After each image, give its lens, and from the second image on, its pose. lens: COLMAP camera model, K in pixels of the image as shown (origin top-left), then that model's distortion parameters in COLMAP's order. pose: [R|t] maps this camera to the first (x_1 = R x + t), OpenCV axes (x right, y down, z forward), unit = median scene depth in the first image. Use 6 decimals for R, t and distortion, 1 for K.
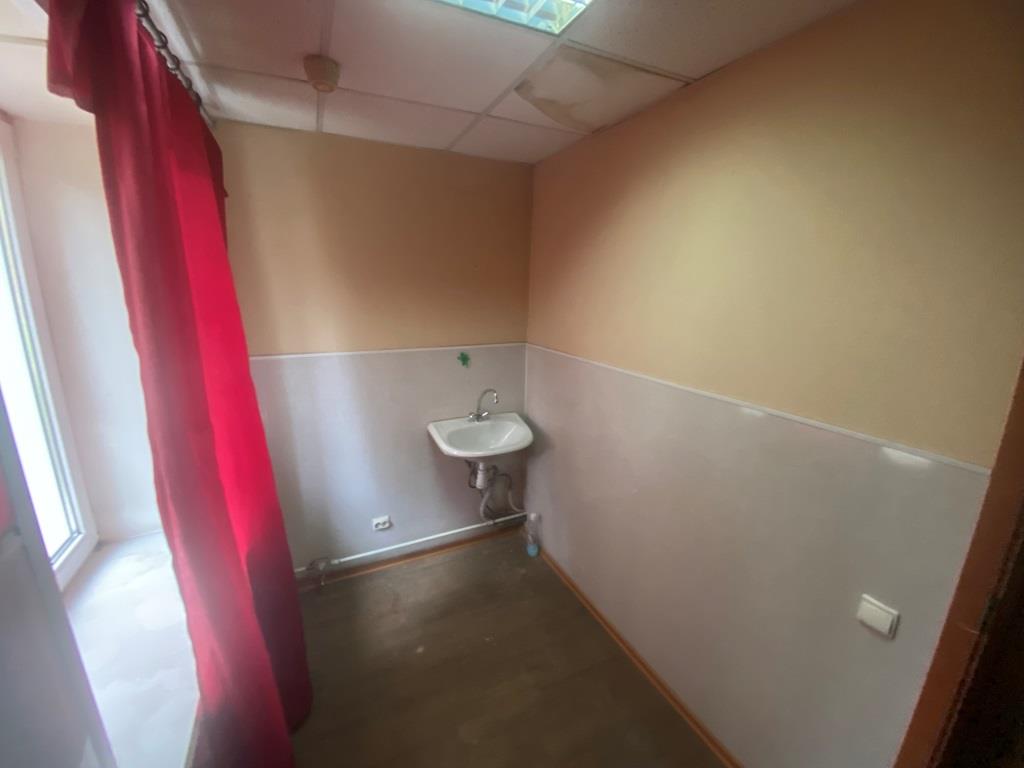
lens RADIAL K [[416.9, 0, 507.1], [0, 416.9, 381.3], [0, 0, 1]] dist [0.032620, -0.027491]
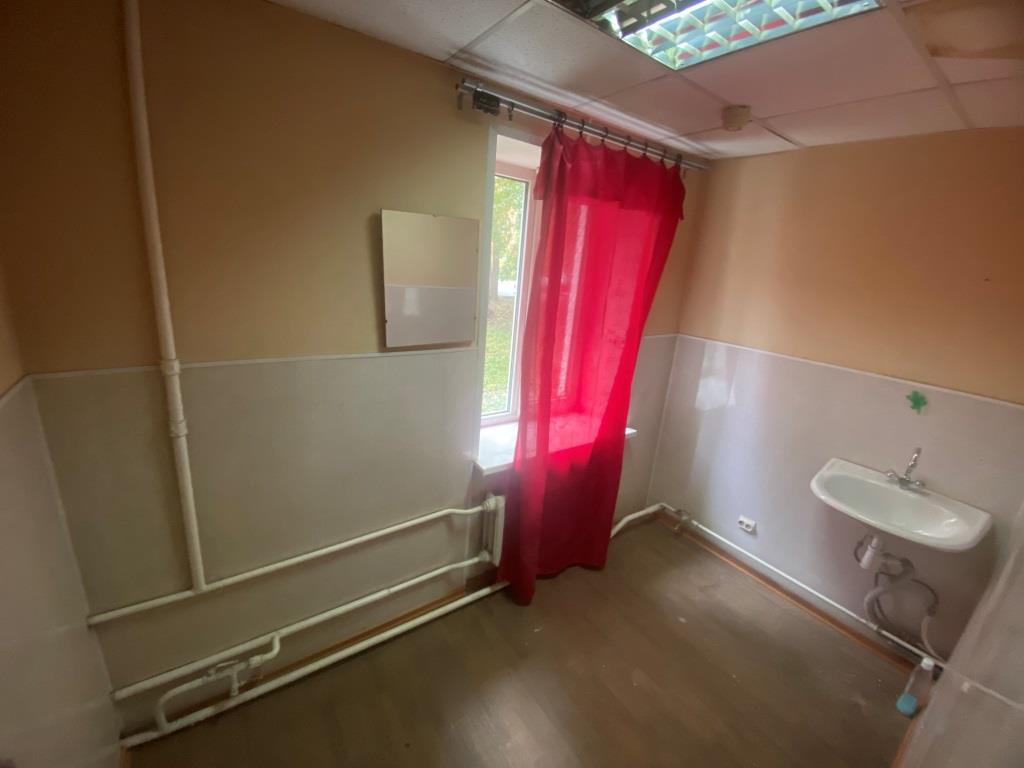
lens RADIAL K [[416.9, 0, 507.1], [0, 416.9, 381.3], [0, 0, 1]] dist [0.032620, -0.027491]
pose [[0.165534, 0.276933, -0.946523, 0.471183], [-0.299732, 0.928491, 0.219238, -0.031246], [0.939553, 0.247412, 0.236703, 0.133200]]
